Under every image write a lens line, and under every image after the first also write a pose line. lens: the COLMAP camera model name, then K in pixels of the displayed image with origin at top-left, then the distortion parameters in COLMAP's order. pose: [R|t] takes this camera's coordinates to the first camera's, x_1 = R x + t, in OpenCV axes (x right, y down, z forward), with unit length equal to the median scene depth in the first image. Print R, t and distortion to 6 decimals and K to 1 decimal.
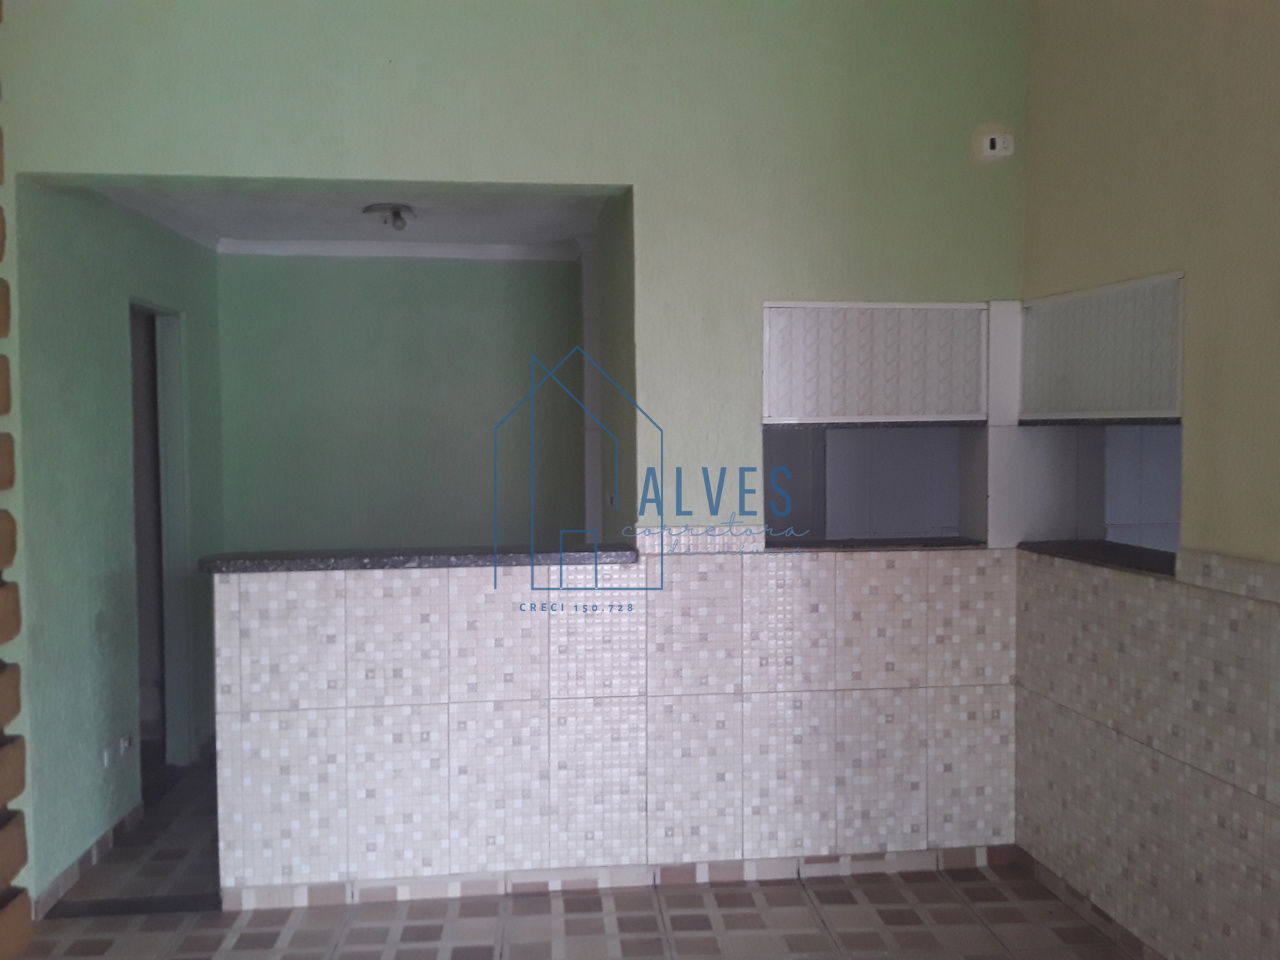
lens RADIAL K [[1205.4, 0, 622.6], [0, 1205.4, 476.8], [0, 0, 1]] dist [0.010502, 0.000000]
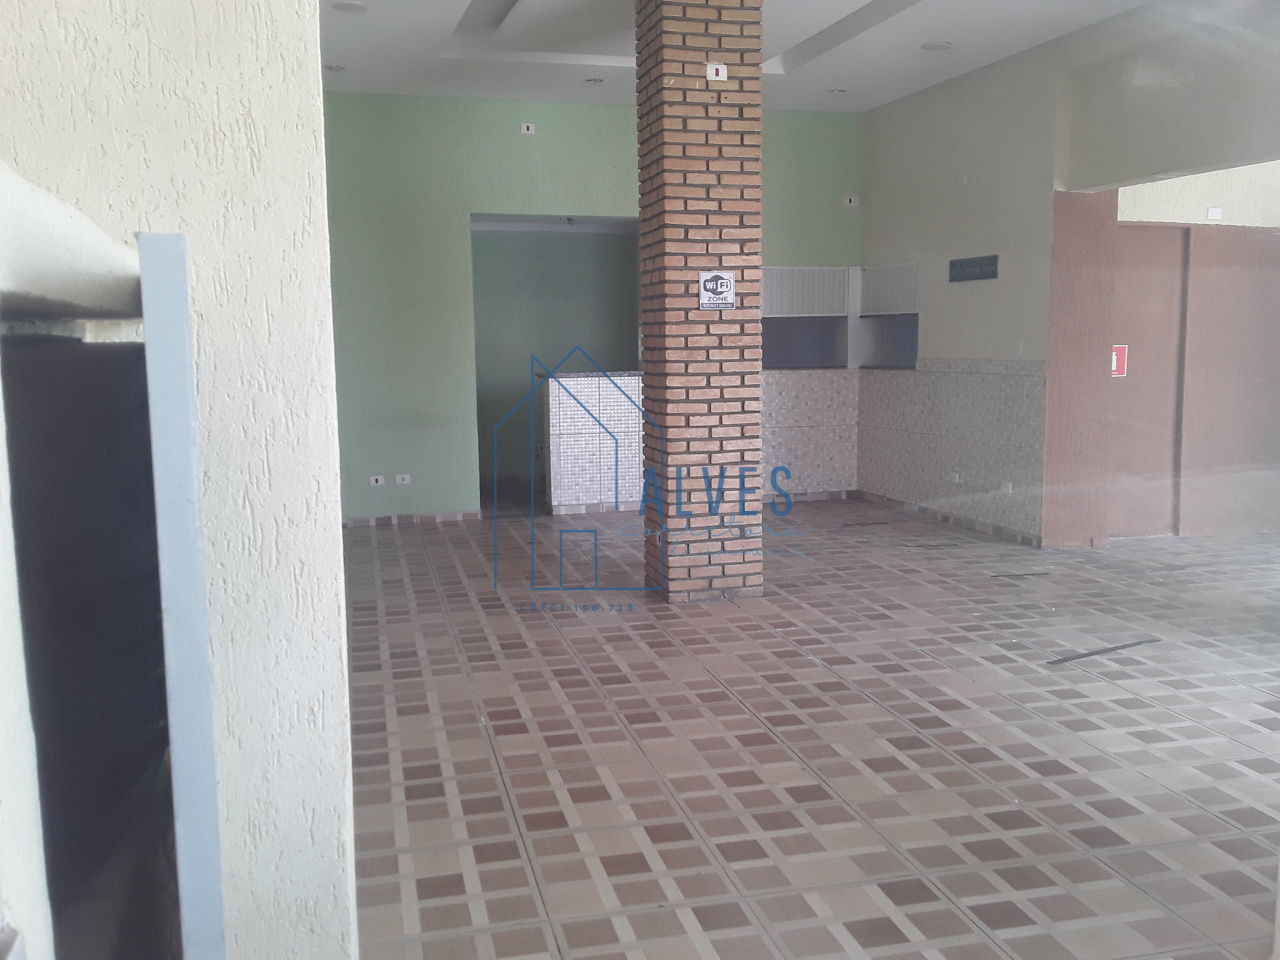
lens RADIAL K [[1205.4, 0, 606.1], [0, 1205.4, 478.4], [0, 0, 1]] dist [0.010502, 0.000000]
pose [[0.989456, -0.019466, 0.143523, -0.557803], [0.008764, 0.997158, 0.074823, 0.097448], [-0.144571, -0.072776, 0.986814, -1.411215]]
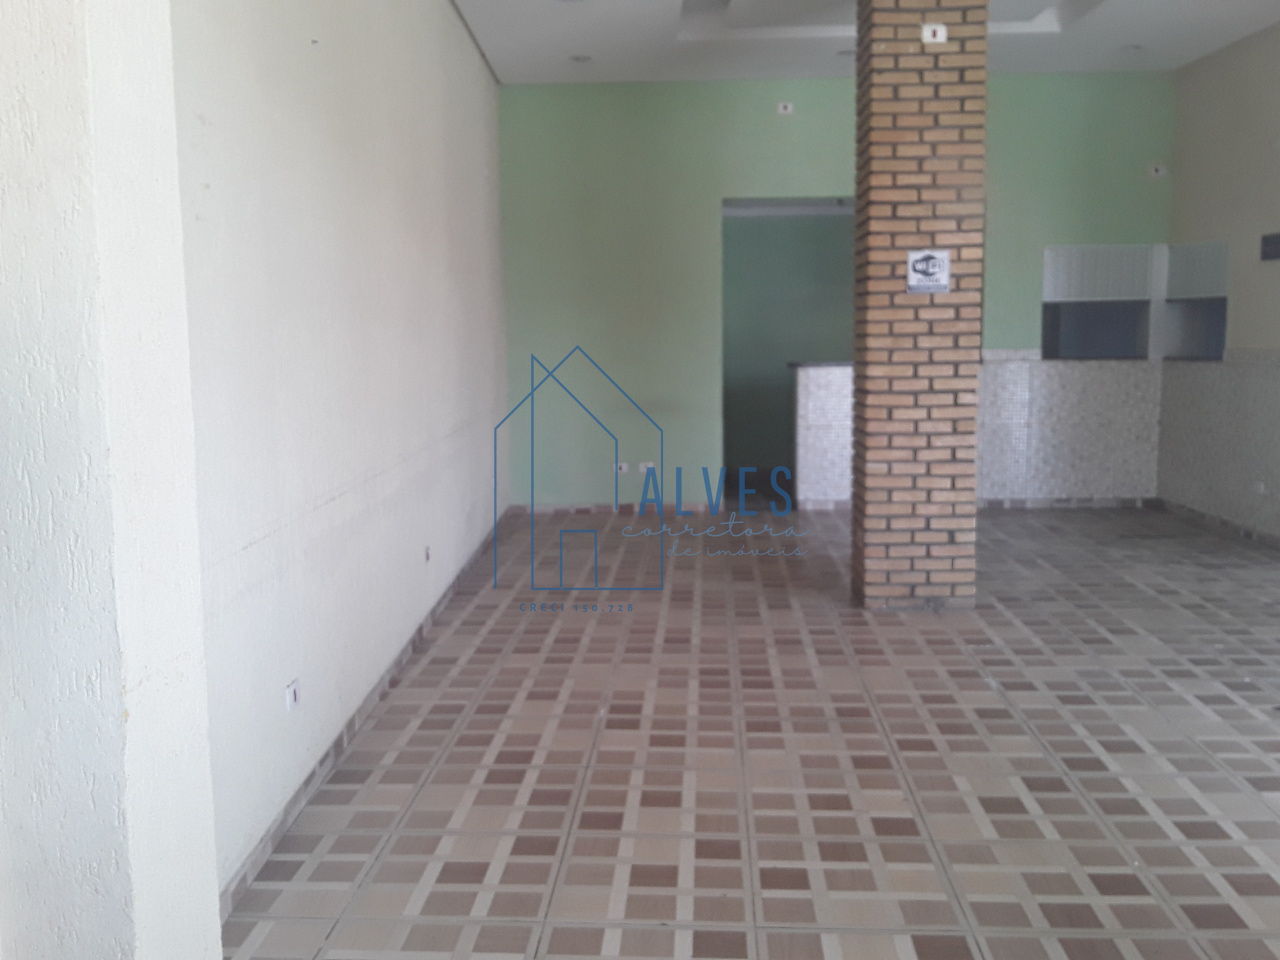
lens RADIAL K [[1205.4, 0, 578.2], [0, 1205.4, 487.9], [0, 0, 1]] dist [0.010502, 0.000000]
pose [[0.985551, 0.016572, -0.168563, -0.350243], [-0.001729, 0.996135, 0.087823, 0.102770], [0.169367, -0.086263, 0.981771, -1.374041]]
